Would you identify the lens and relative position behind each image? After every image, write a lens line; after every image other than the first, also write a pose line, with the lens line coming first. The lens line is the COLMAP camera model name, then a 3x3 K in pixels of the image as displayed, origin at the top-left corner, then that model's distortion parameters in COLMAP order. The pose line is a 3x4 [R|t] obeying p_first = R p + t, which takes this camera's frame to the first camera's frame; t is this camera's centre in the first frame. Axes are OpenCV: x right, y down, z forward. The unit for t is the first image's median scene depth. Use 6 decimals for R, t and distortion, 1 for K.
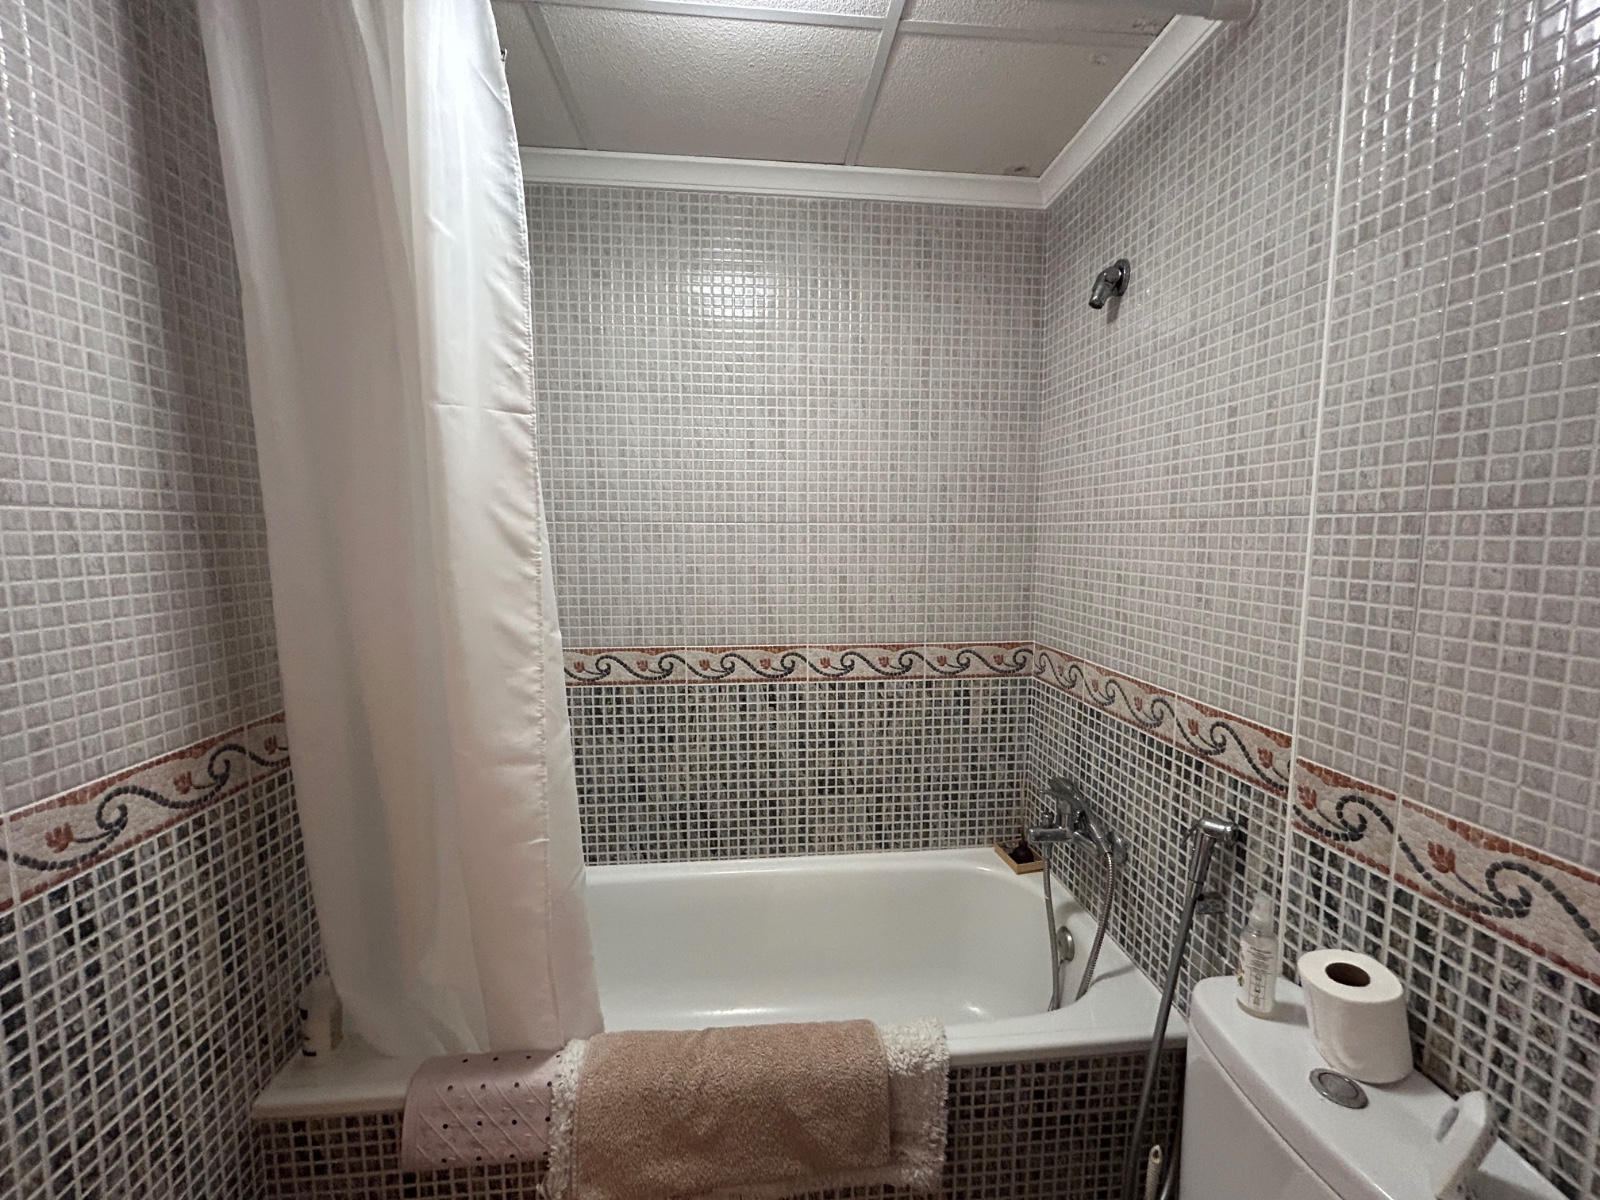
lens RADIAL K [[645.3, 0, 798.5], [0, 645.3, 597.3], [0, 0, 1]] dist [0.000660, 0.002414]
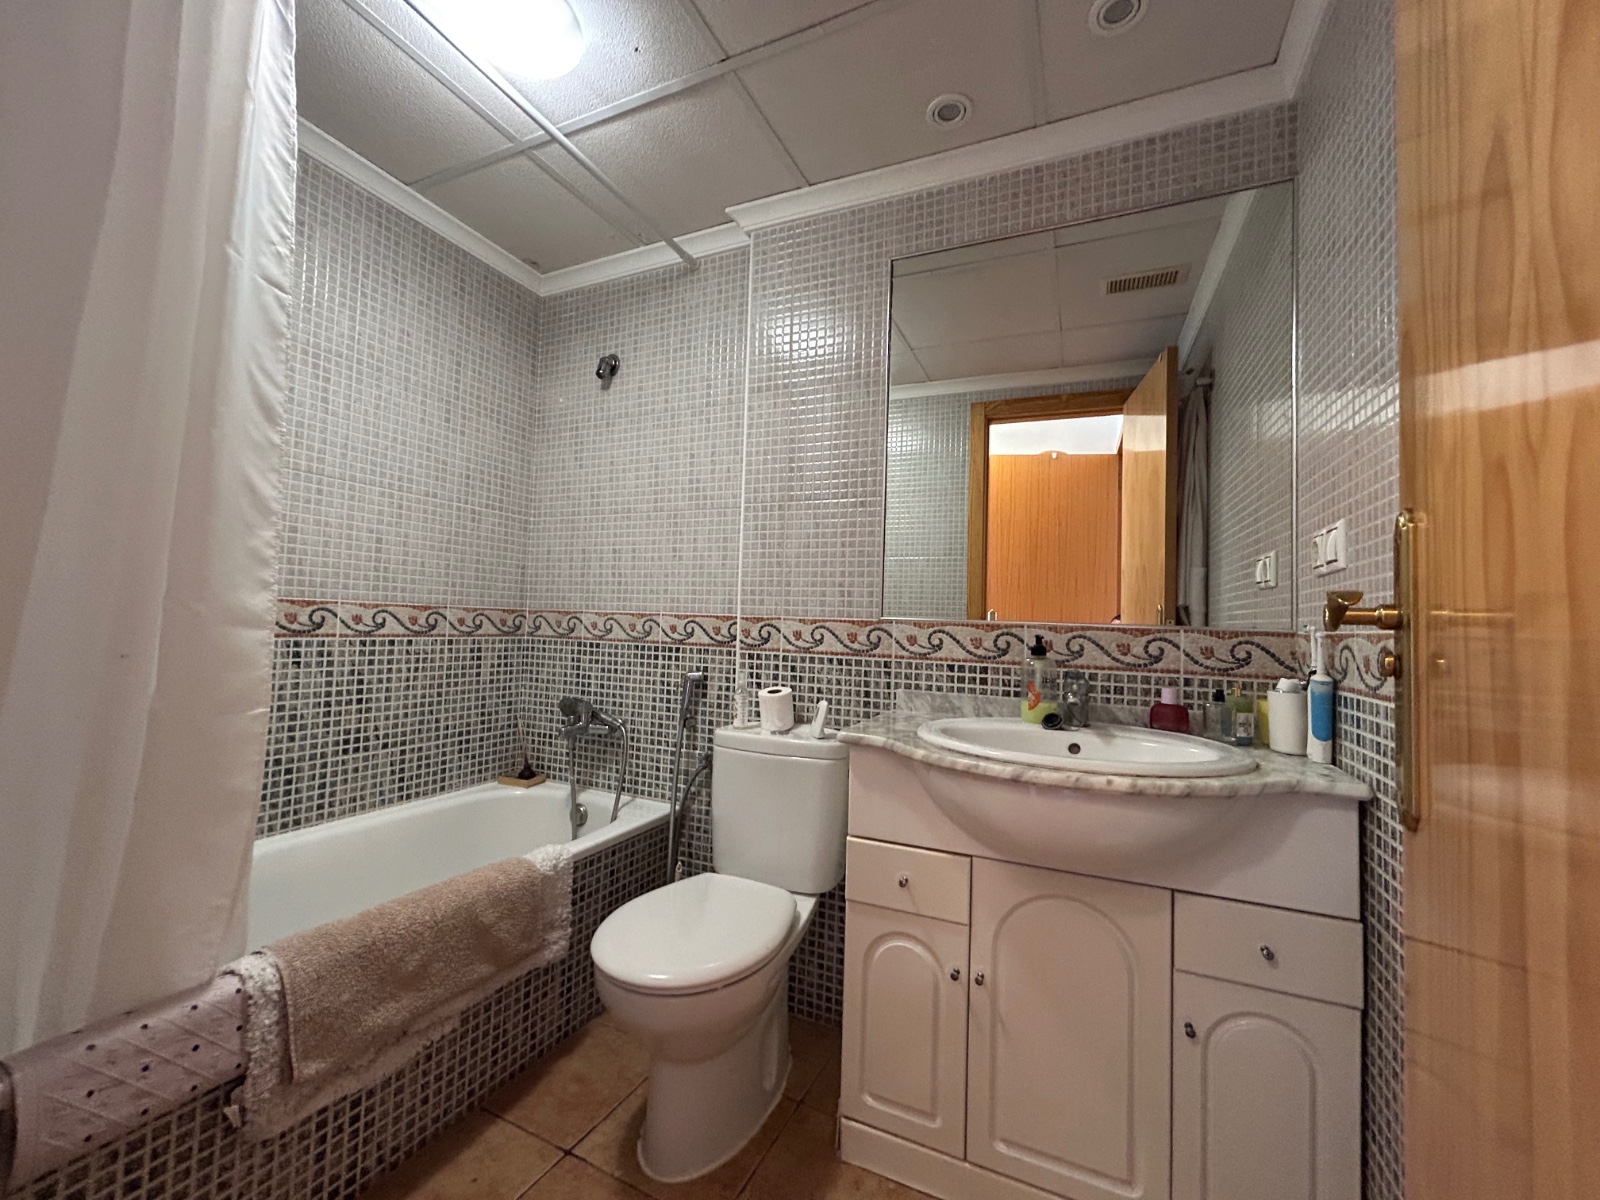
lens RADIAL K [[647.1, 0, 797.3], [0, 647.1, 596.7], [0, 0, 1]] dist [0.000125, 0.000793]
pose [[0.506596, 0.053086, 0.860548, -0.489810], [0.052051, 0.994399, -0.091985, 0.196454], [-0.860611, 0.091391, 0.500995, -0.118305]]
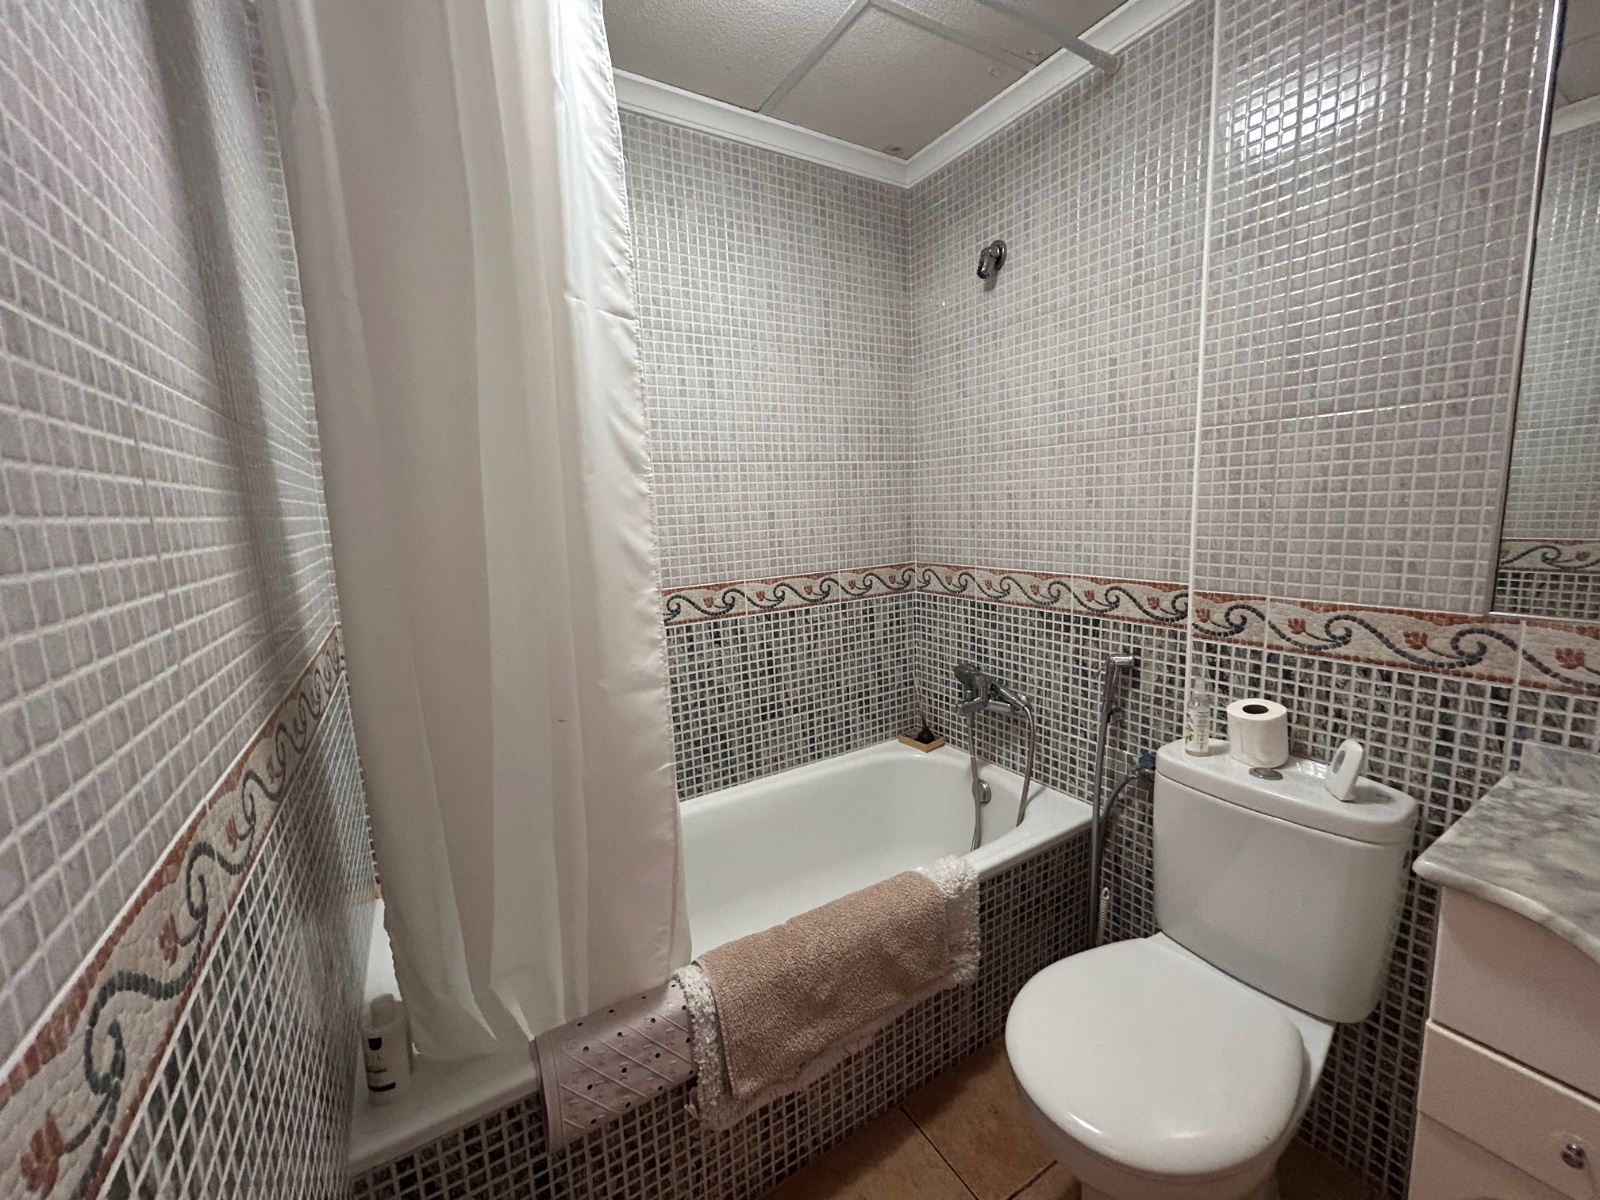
lens RADIAL K [[646.1, 0, 797.1], [0, 646.1, 597.9], [0, 0, 1]] dist [-0.002747, 0.004017]
pose [[0.896727, -0.102568, 0.430534, -0.361226], [0.085670, 0.994604, 0.058515, 0.048225], [-0.434213, -0.015588, 0.900676, 0.020496]]
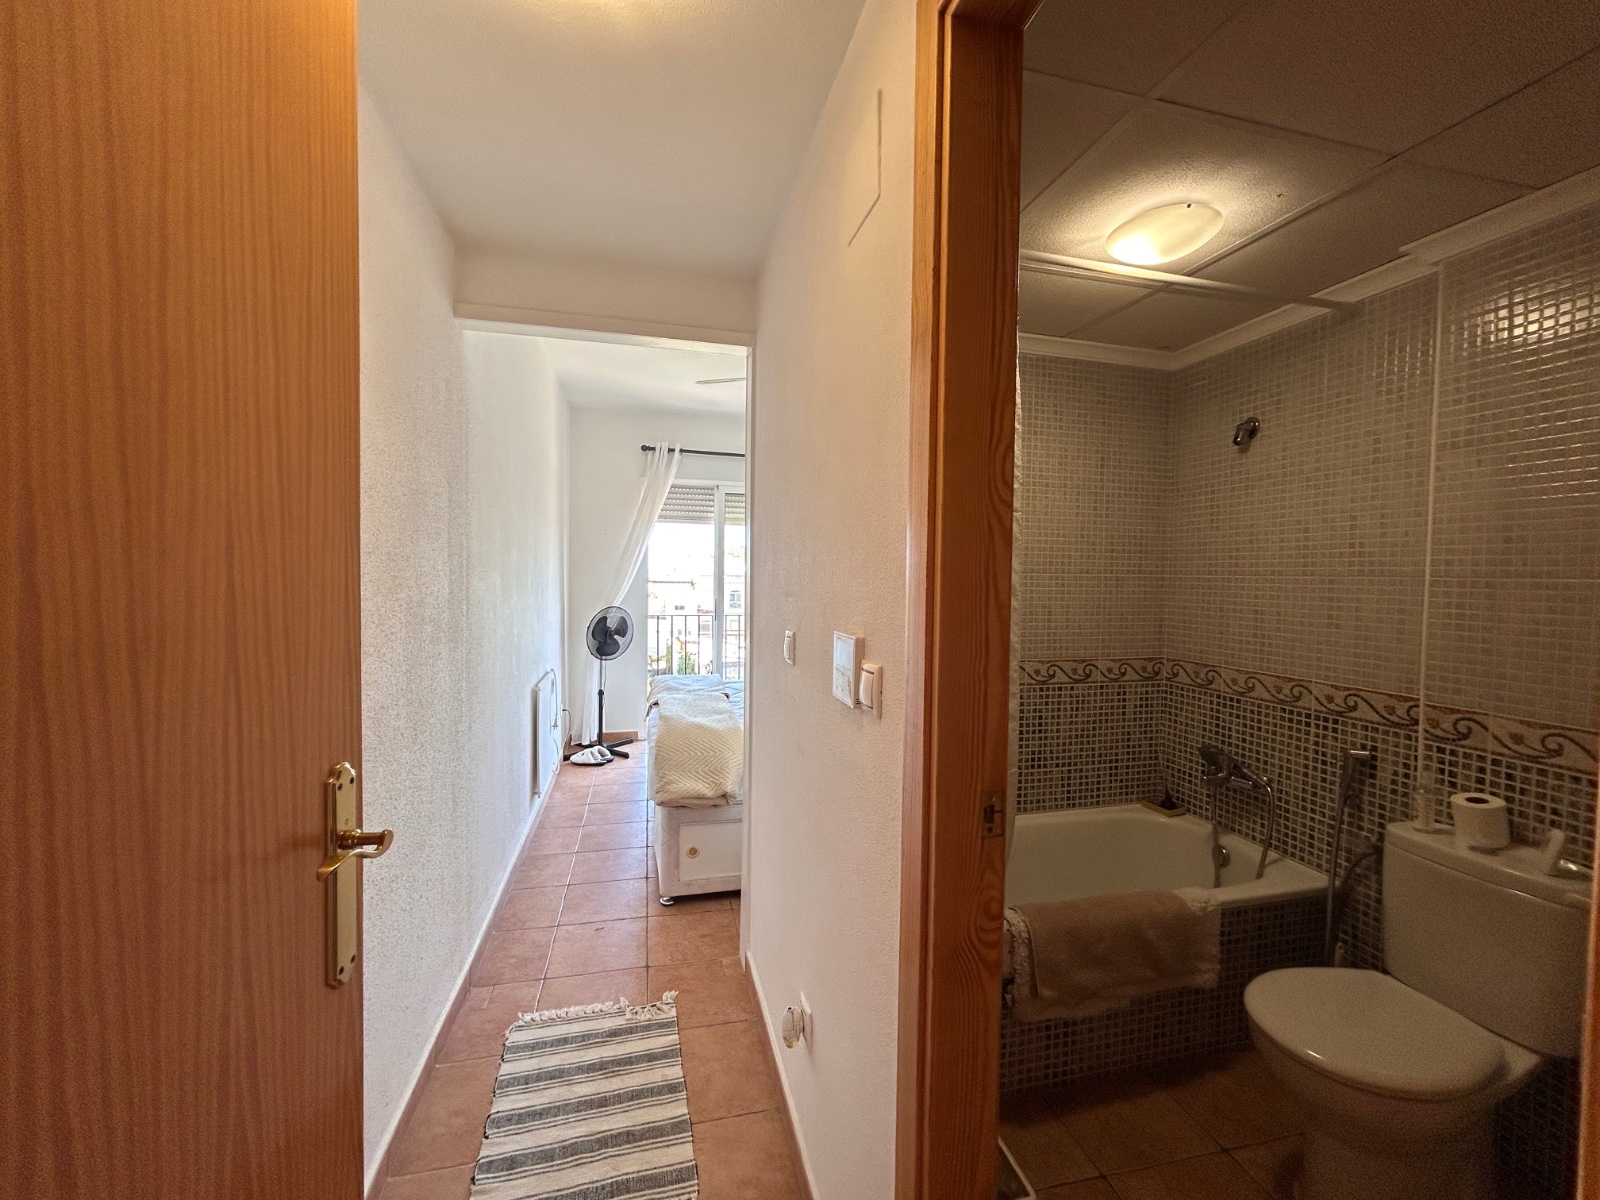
lens RADIAL K [[642.4, 0, 802.9], [0, 642.4, 597.8], [0, 0, 1]] dist [-0.000736, 0.001039]
pose [[0.986632, 0.007171, 0.162807, -0.691296], [0.002866, 0.998114, -0.061328, 0.023634], [-0.162939, 0.060974, 0.984750, -0.304359]]
